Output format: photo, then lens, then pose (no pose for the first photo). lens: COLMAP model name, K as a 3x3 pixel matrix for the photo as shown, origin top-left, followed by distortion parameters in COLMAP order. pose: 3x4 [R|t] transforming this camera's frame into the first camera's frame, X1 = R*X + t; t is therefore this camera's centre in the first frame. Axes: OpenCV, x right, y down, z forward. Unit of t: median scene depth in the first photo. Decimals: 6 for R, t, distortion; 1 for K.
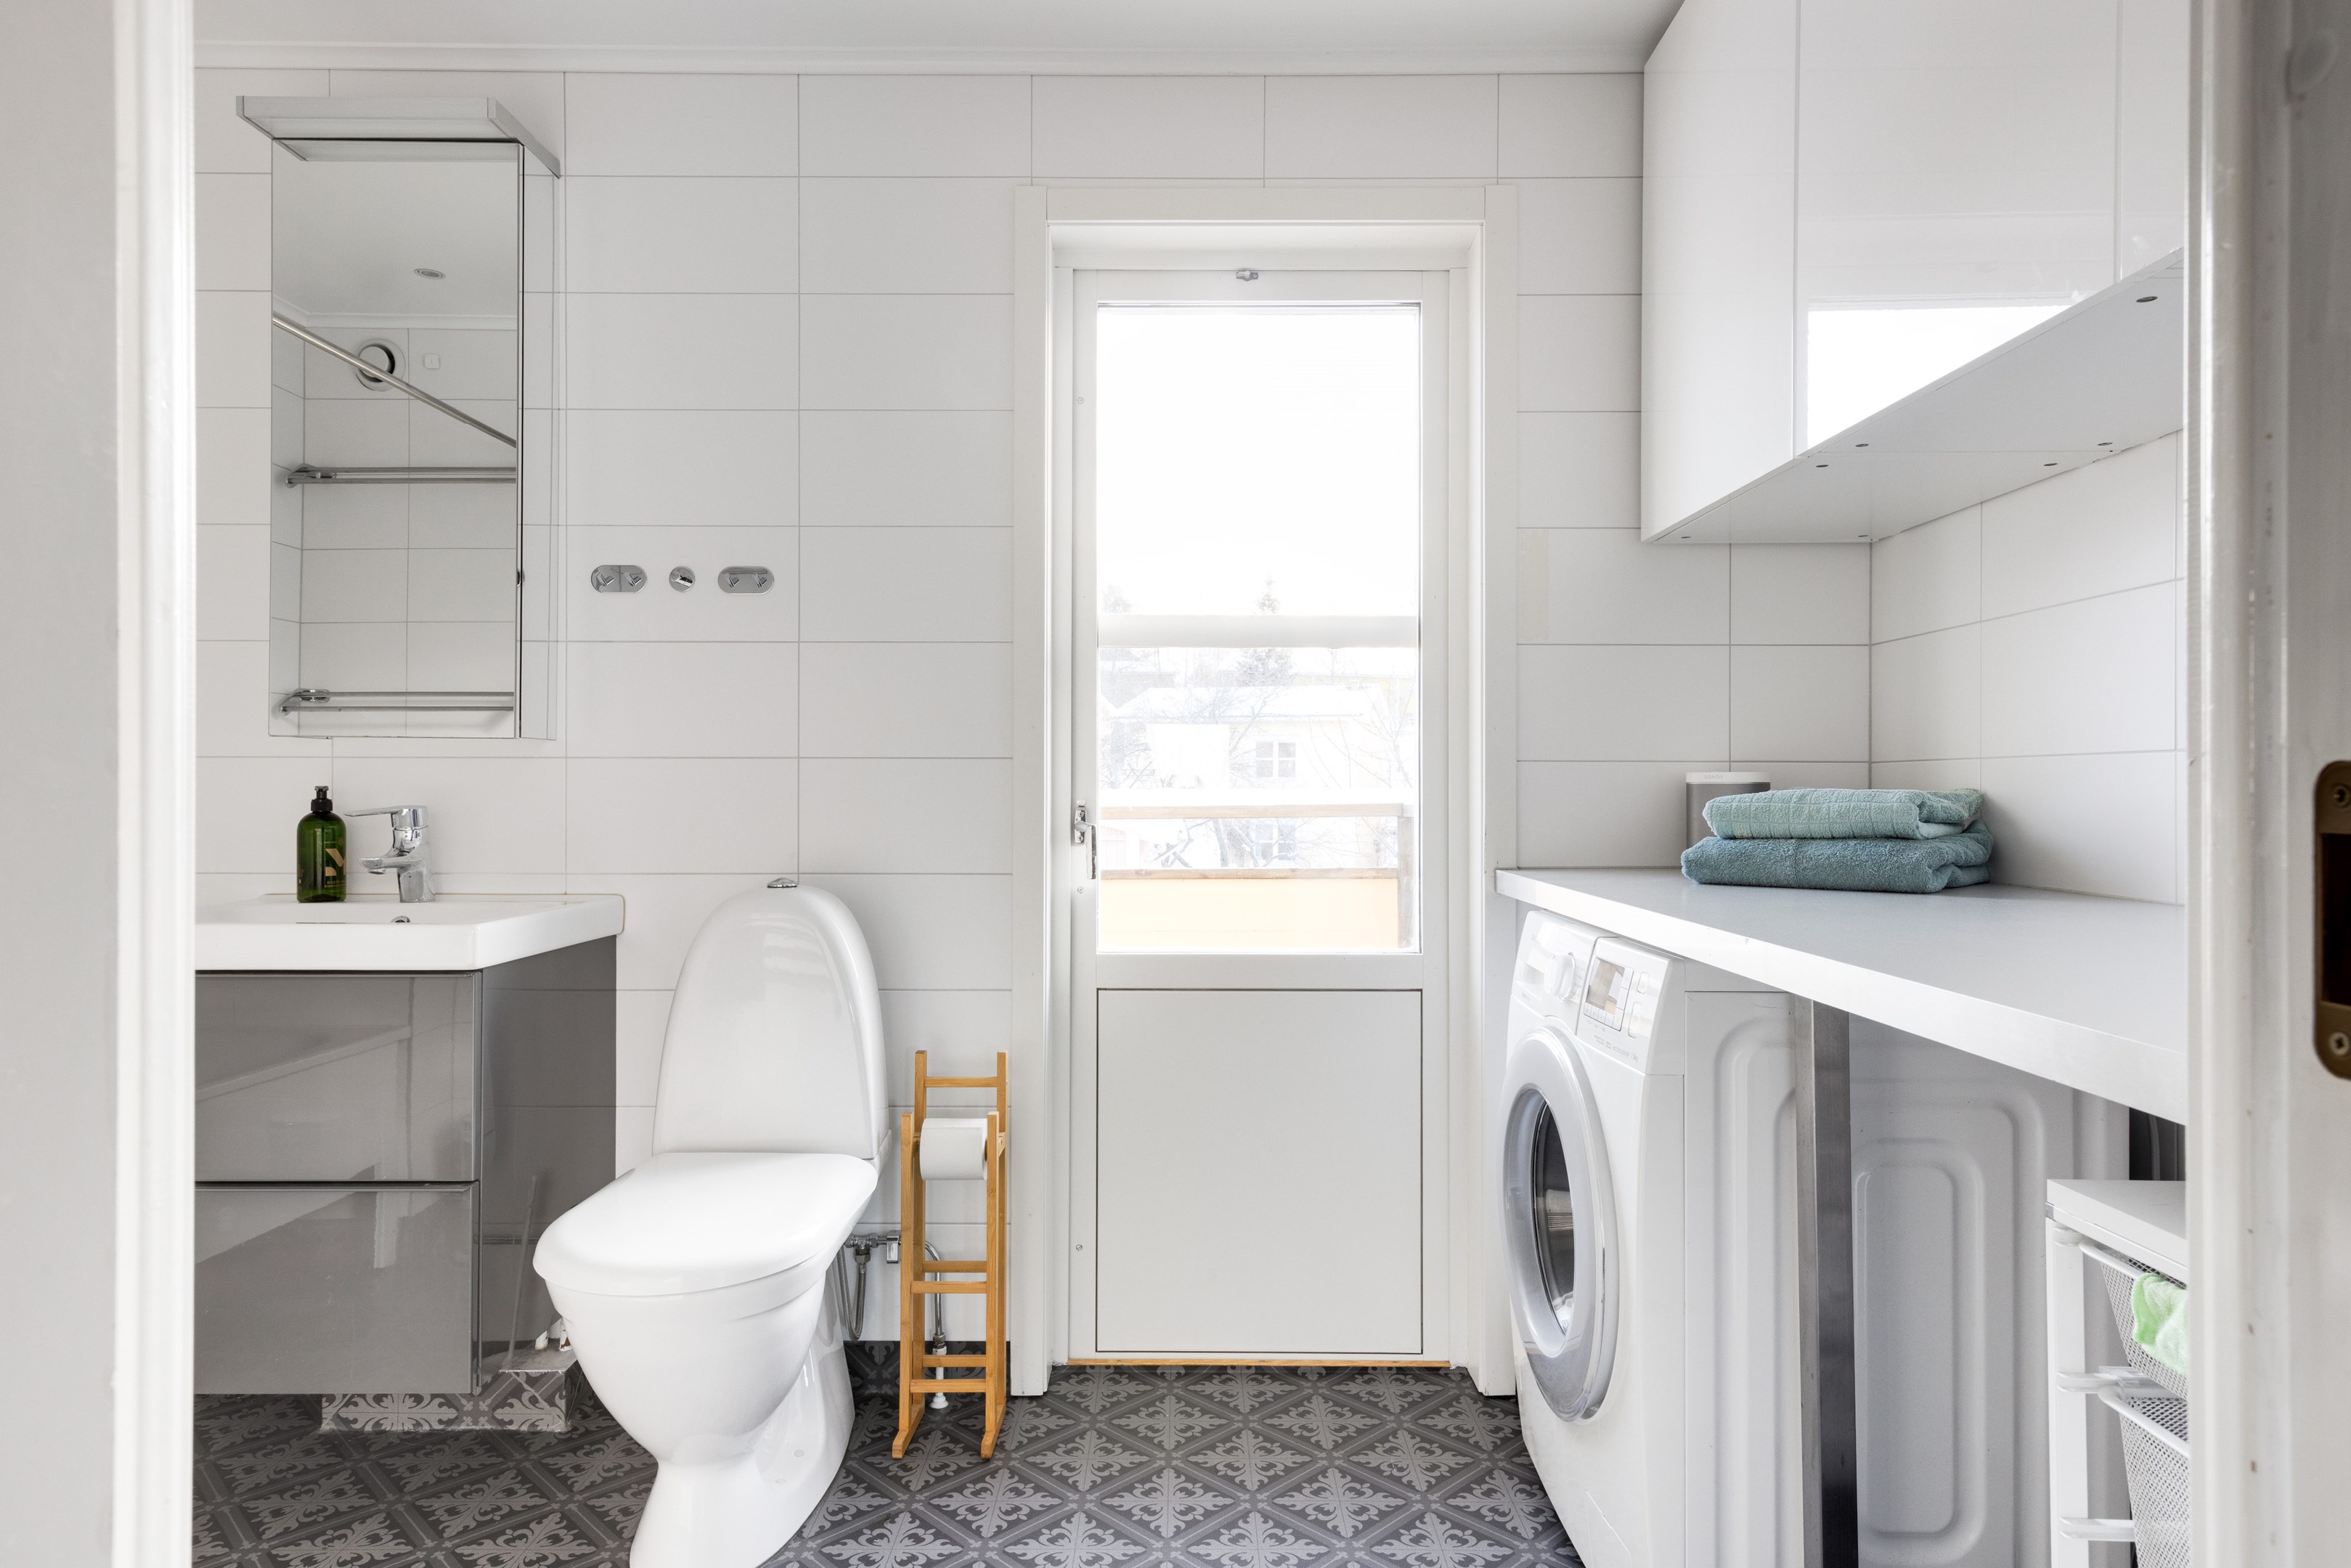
lens RADIAL K [[1349.9, 0, 1174.2], [0, 1349.9, 790.1], [0, 0, 1]] dist [0.033031, 0.001056]
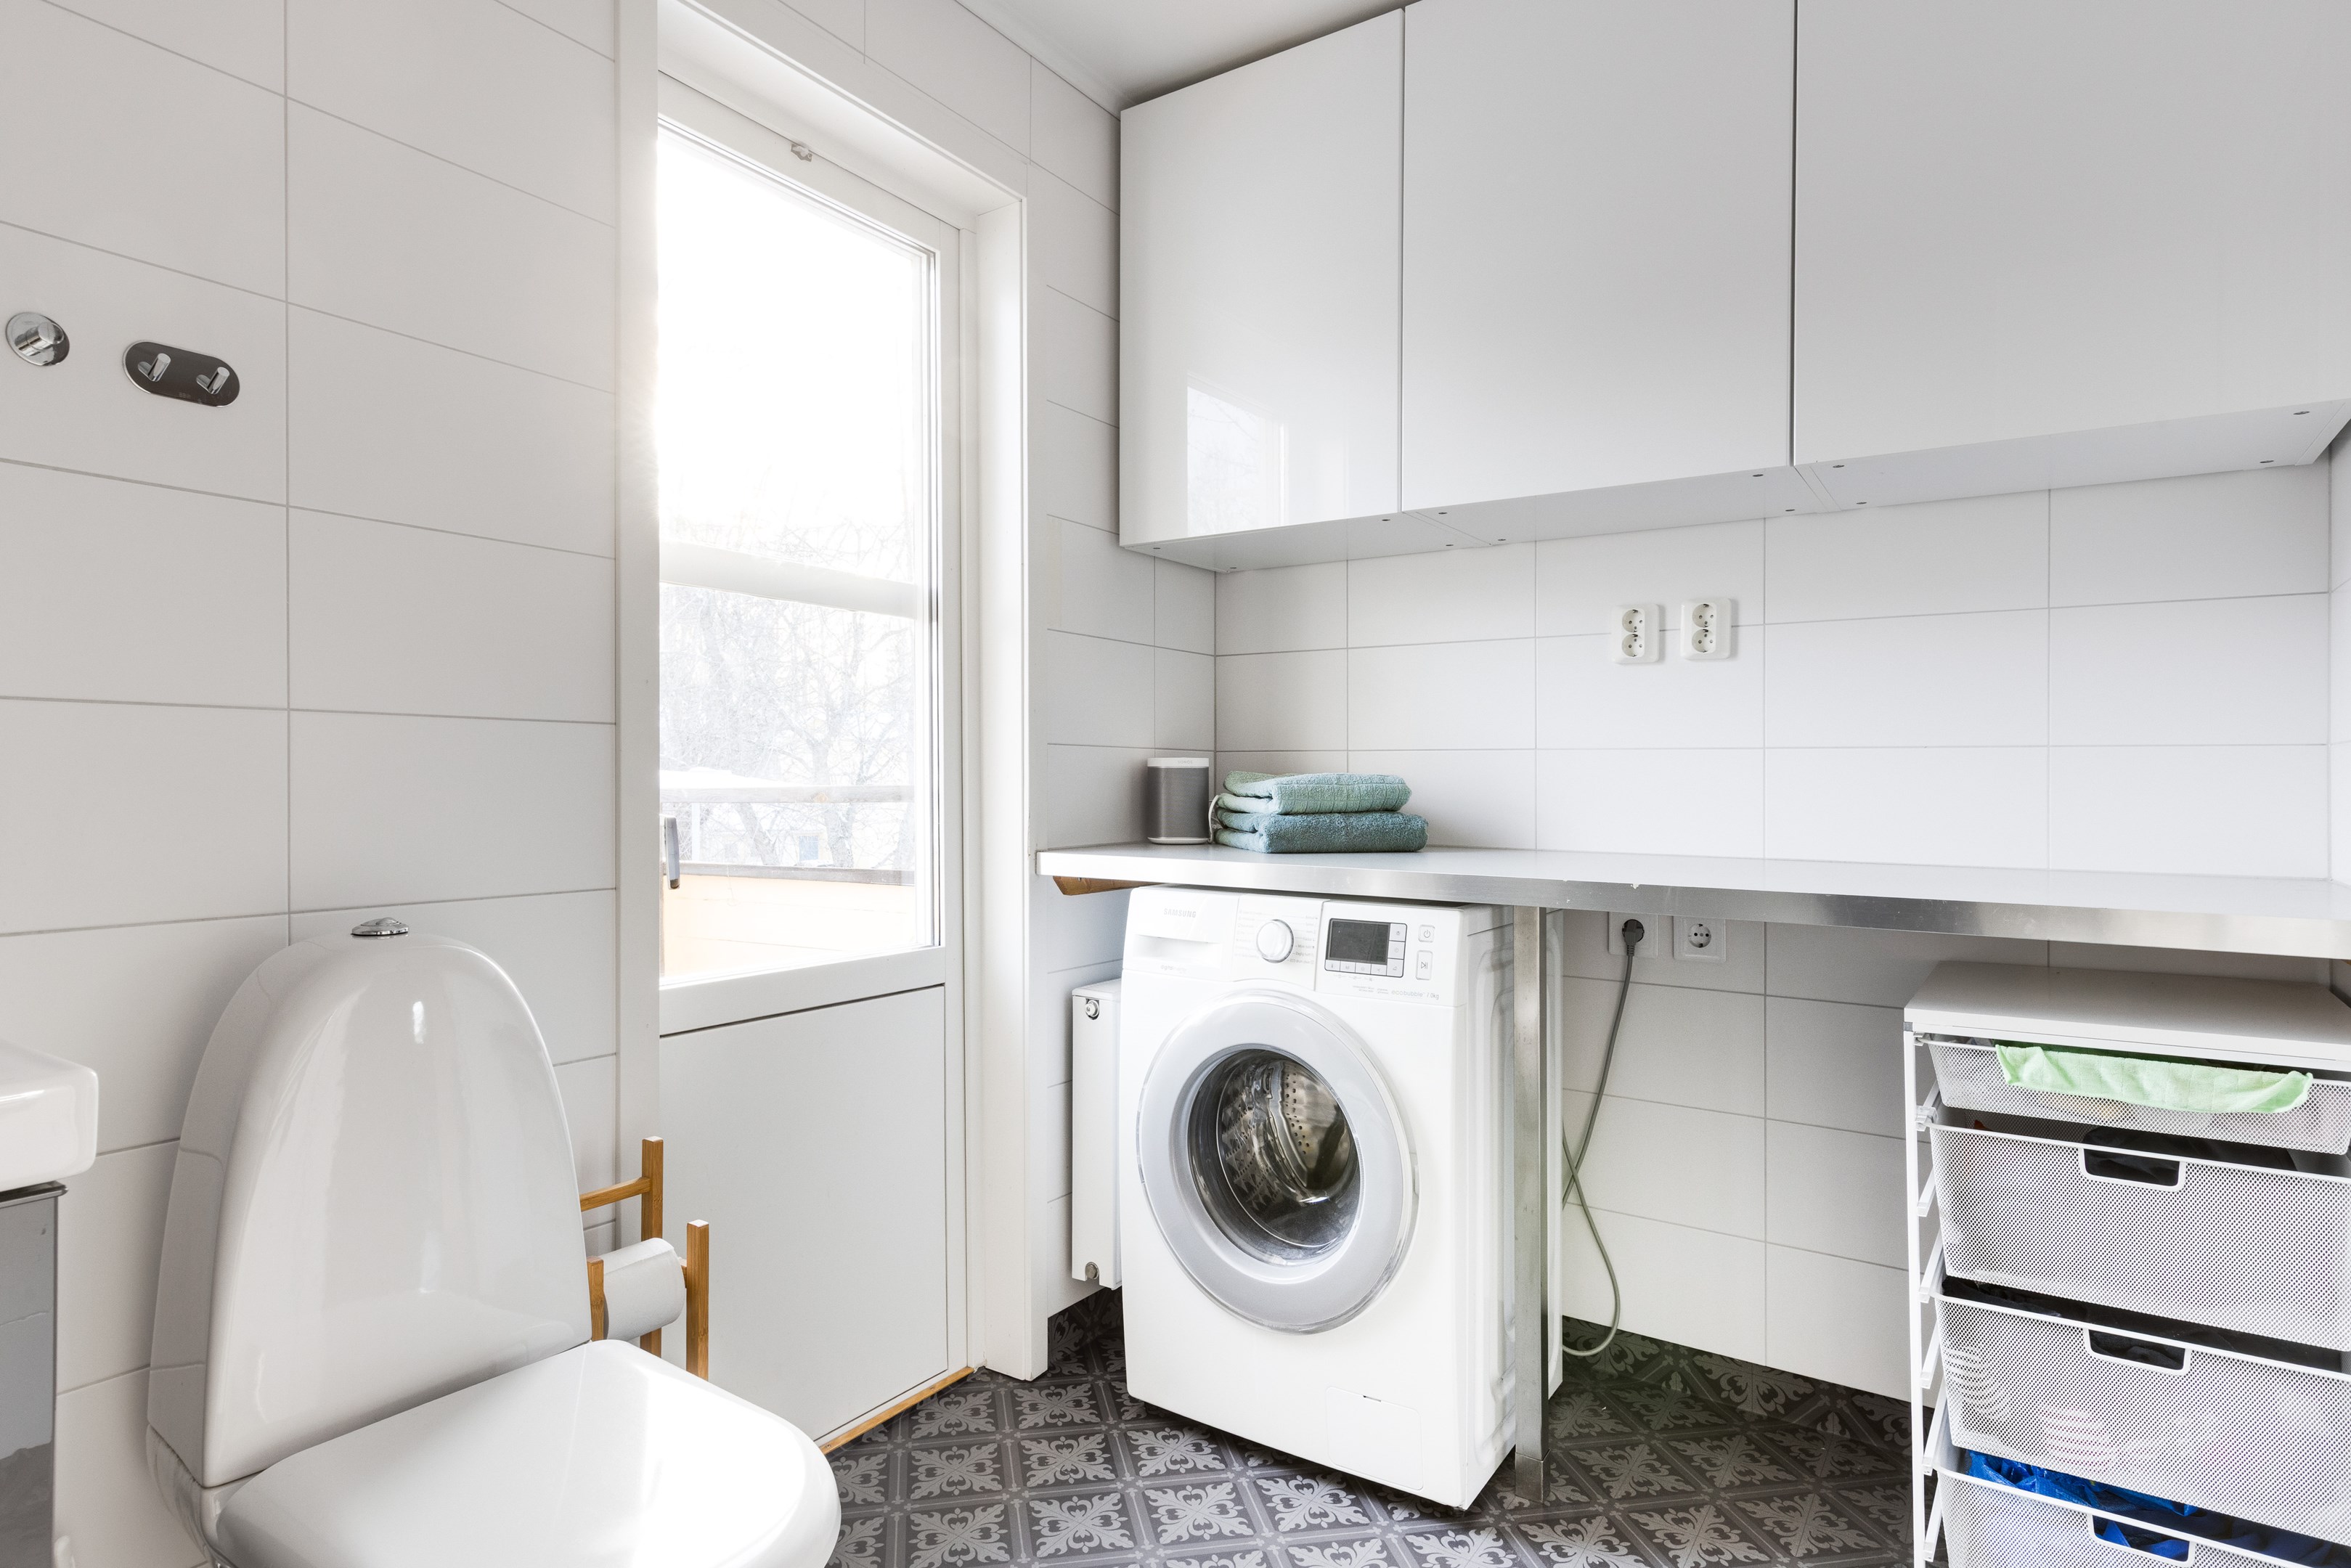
lens RADIAL K [[1338.9, 0, 1175.5], [0, 1338.9, 784.0], [0, 0, 1]] dist [0.016468, 0.000174]
pose [[0.557363, -0.004411, 0.830257, -0.558997], [-0.000184, 0.999985, 0.005437, 0.002524], [-0.830269, -0.003183, 0.557354, 0.386187]]
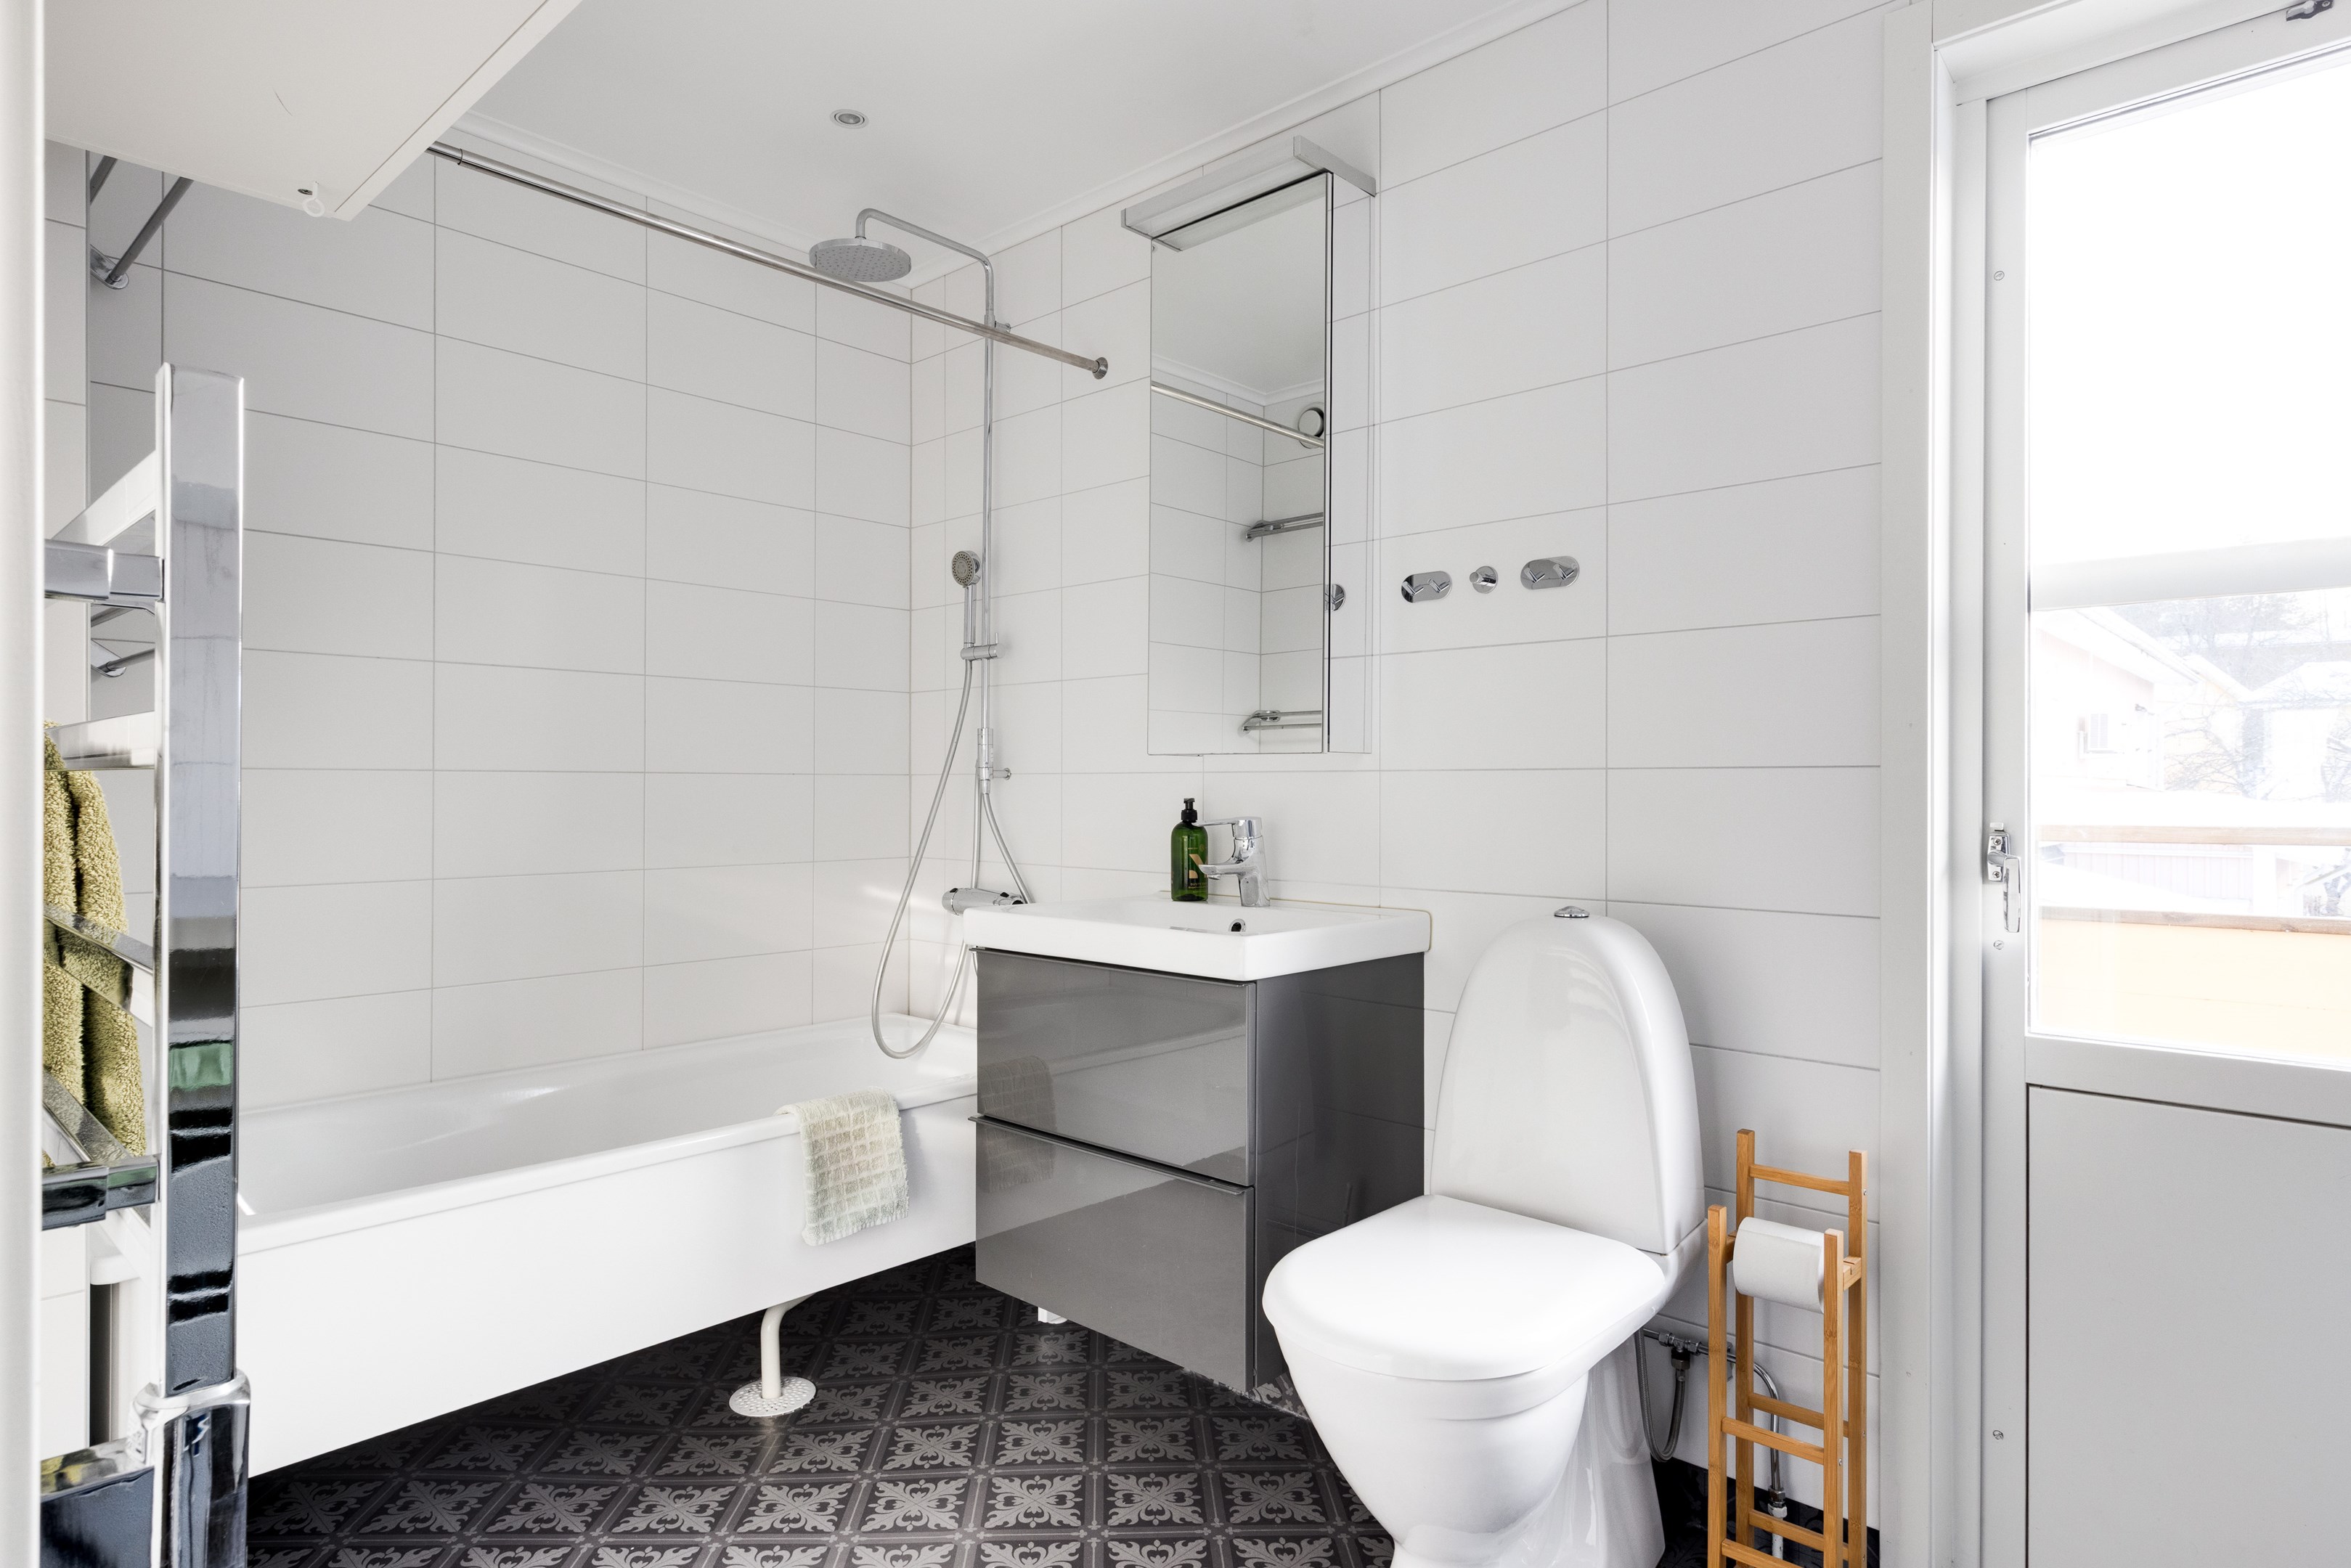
lens RADIAL K [[1282.0, 0, 1175.5], [0, 1282.0, 784.0], [0, 0, 1]] dist [0.017916, -0.000183]
pose [[0.737817, -0.000536, -0.675000, 0.081706], [-0.001811, 0.999995, -0.002774, -0.011552], [0.674998, 0.003269, 0.737812, 0.203021]]
